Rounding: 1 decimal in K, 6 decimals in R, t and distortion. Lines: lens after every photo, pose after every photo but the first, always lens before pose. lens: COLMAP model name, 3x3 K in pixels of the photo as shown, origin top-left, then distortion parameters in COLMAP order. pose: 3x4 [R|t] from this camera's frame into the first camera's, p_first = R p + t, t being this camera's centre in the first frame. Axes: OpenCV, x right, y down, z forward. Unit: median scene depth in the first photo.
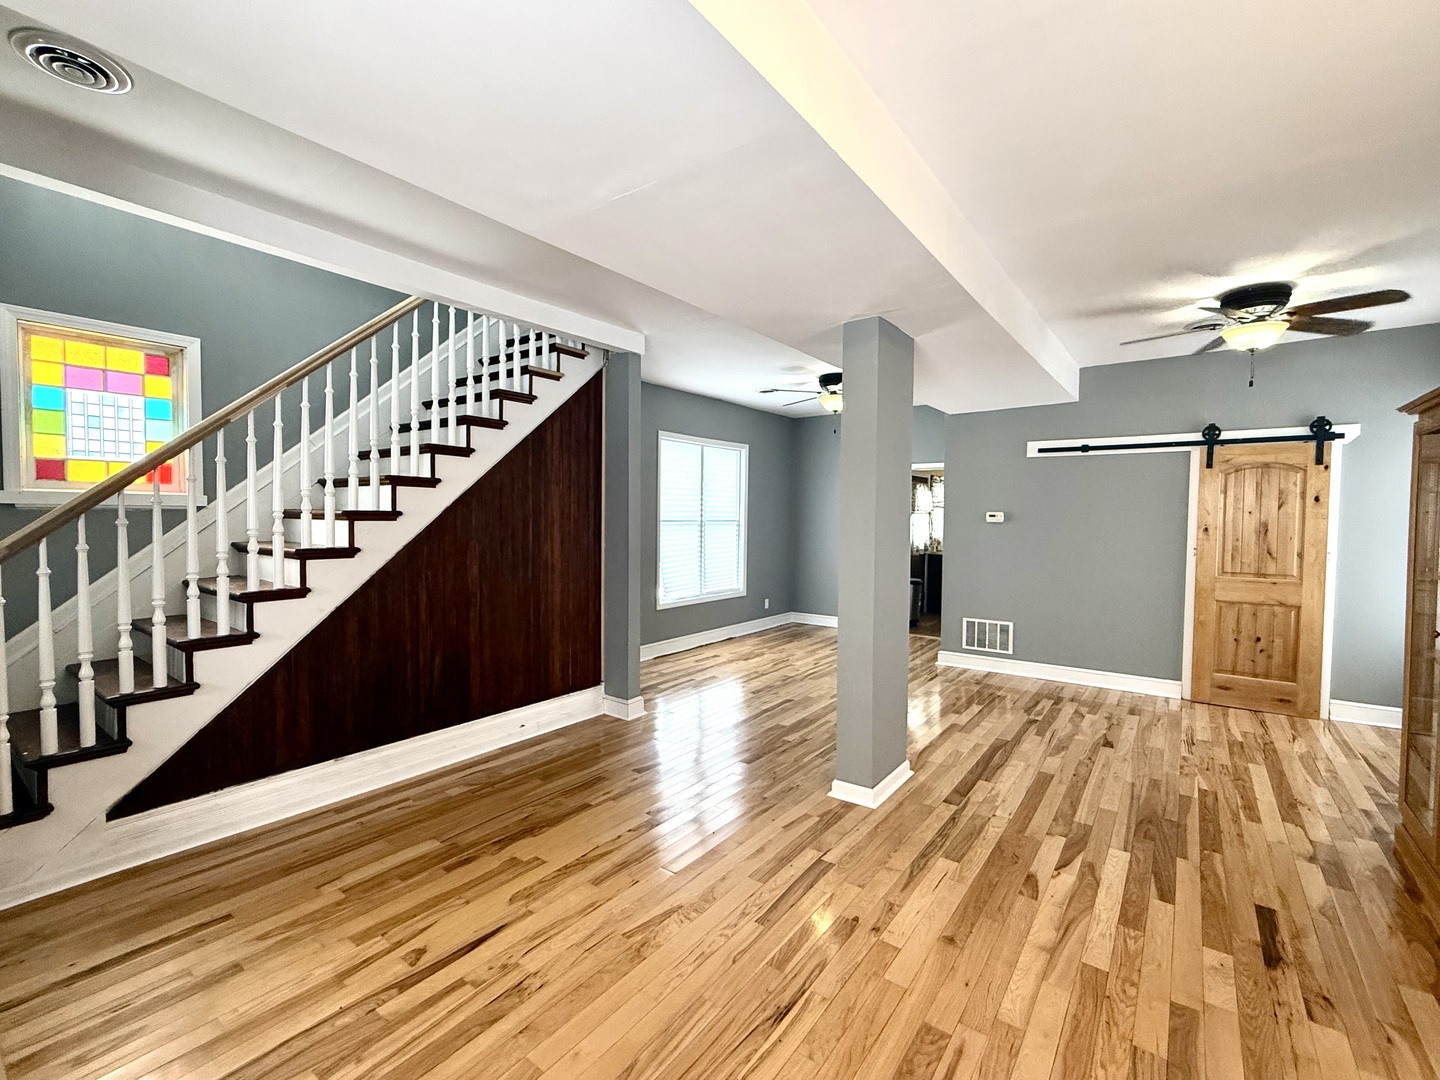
lens RADIAL K [[631.4, 0, 721.5], [0, 631.4, 537.2], [0, 0, 1]] dist [0.001859, 0.000256]
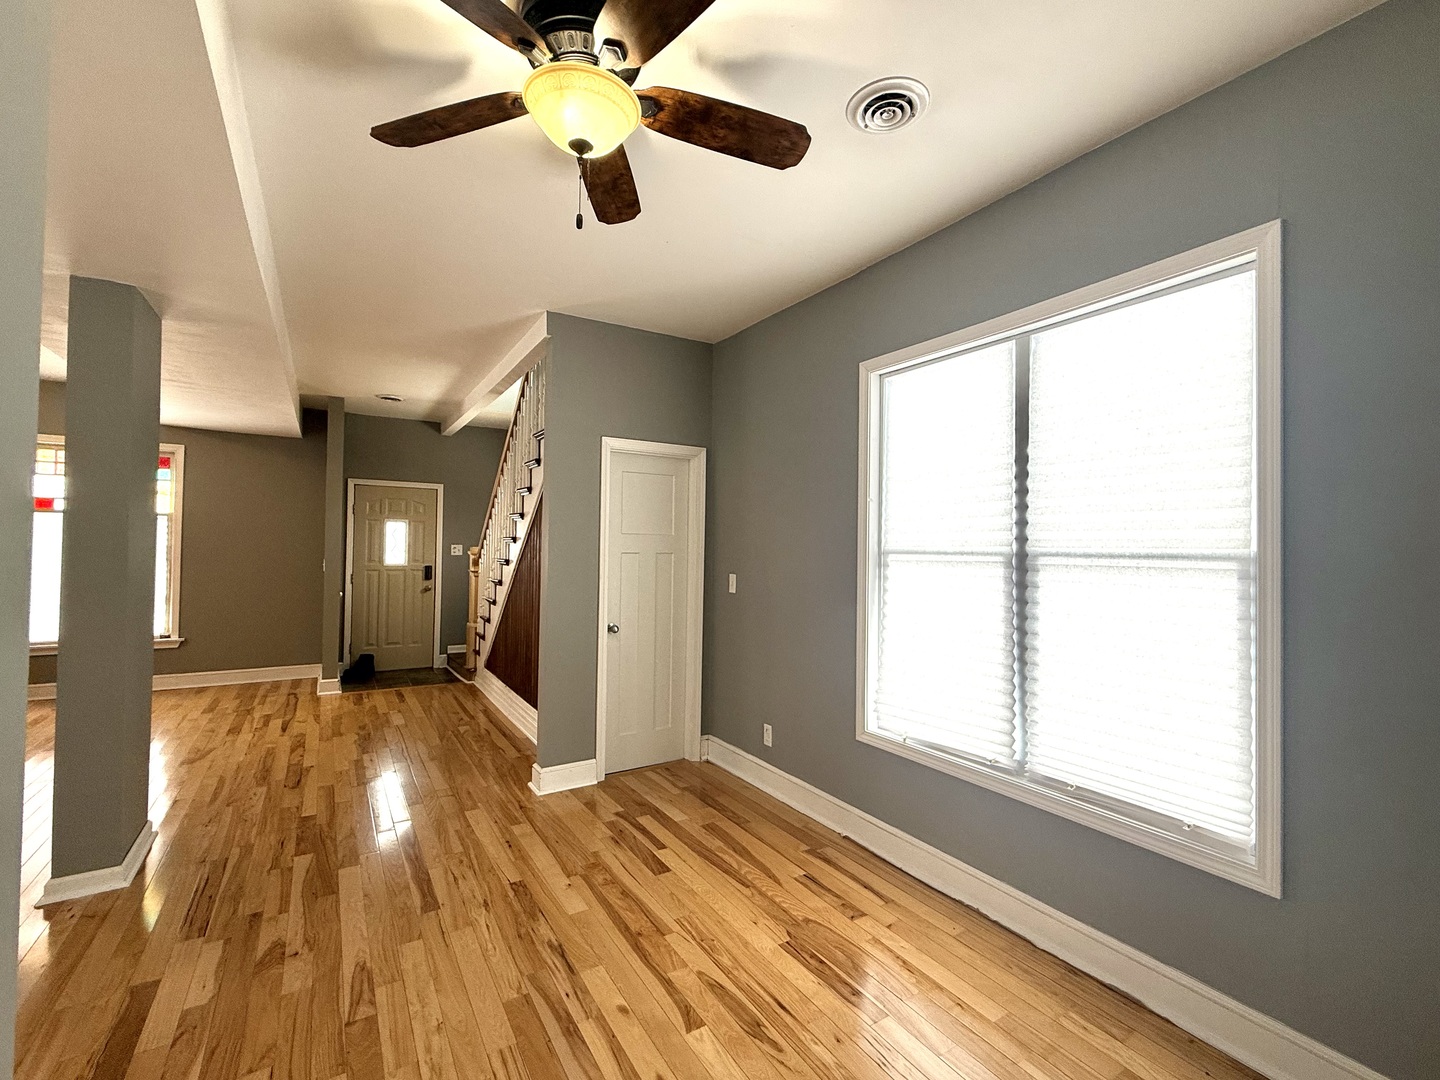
lens RADIAL K [[631.4, 0, 721.5], [0, 631.4, 537.2], [0, 0, 1]] dist [0.001859, 0.000256]
pose [[-0.361239, -0.029421, -0.932009, 0.728557], [-0.049705, 0.998689, -0.012260, -0.048270], [0.931147, 0.041897, -0.362228, 2.046983]]
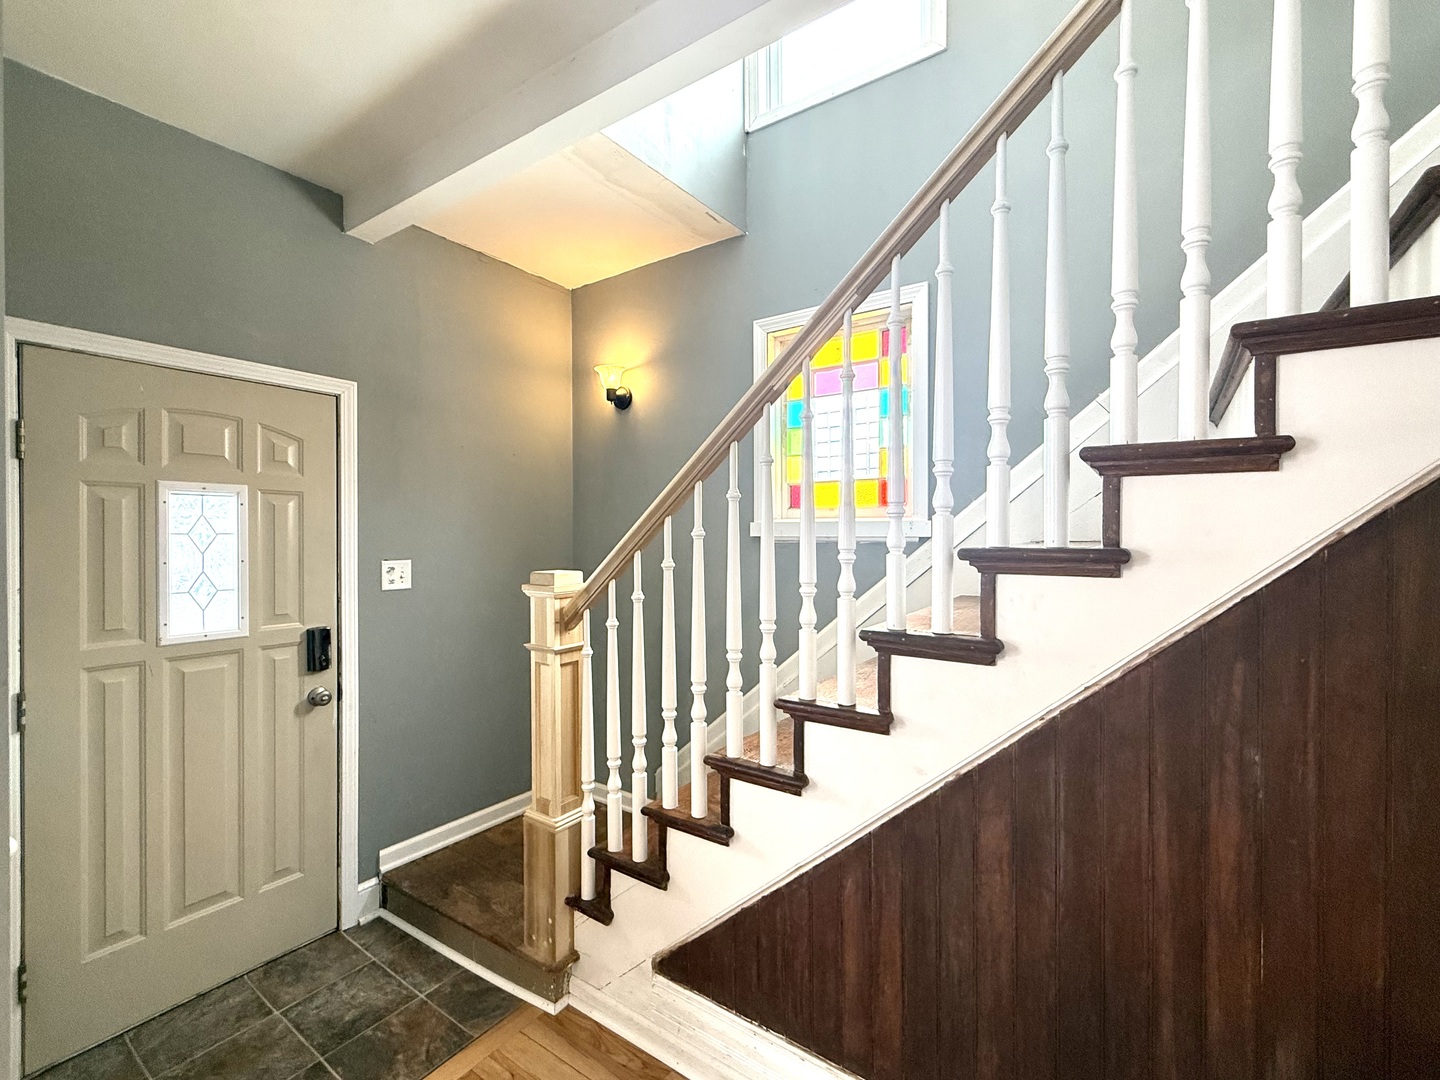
lens RADIAL K [[631.4, 0, 721.5], [0, 631.4, 537.2], [0, 0, 1]] dist [0.001859, 0.000256]
pose [[0.040583, -0.003072, -0.999171, -0.181196], [-0.031538, 0.999493, -0.004354, -0.040419], [0.998678, 0.031688, 0.040466, 0.782244]]
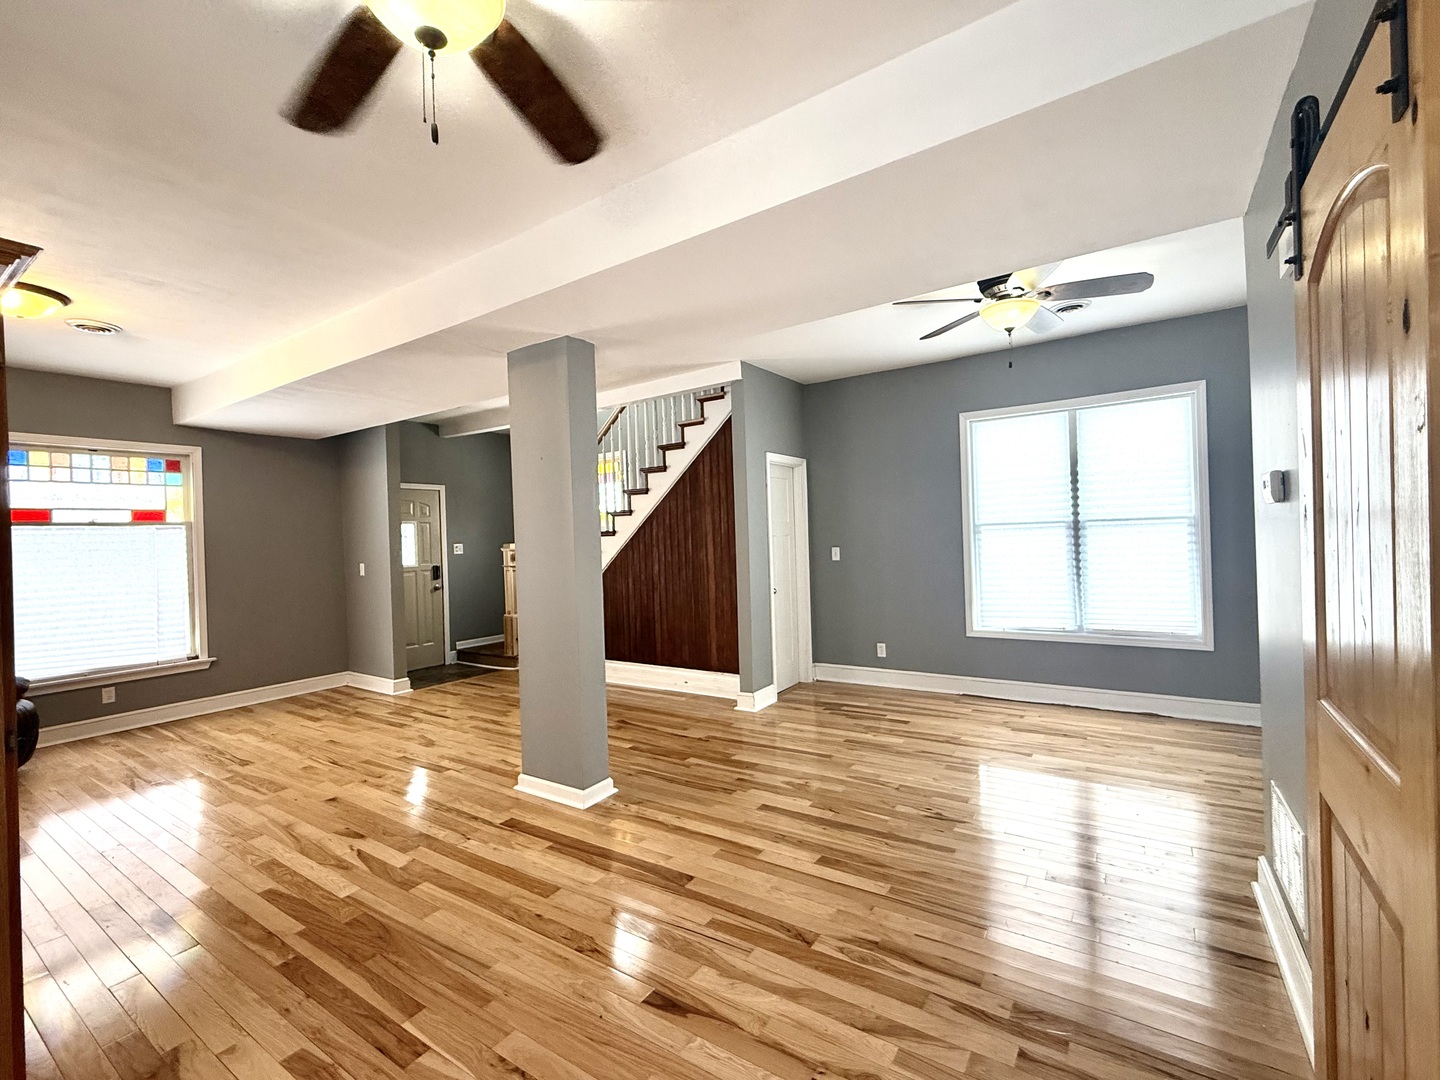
lens RADIAL K [[627.6, 0, 721.9], [0, 627.6, 538.2], [0, 0, 1]] dist [0.000627, 0.000223]
pose [[0.051934, -0.007968, -0.998619, 1.302163], [0.000566, 0.999968, -0.007950, -0.006057], [0.998650, -0.000153, 0.051936, 1.236621]]
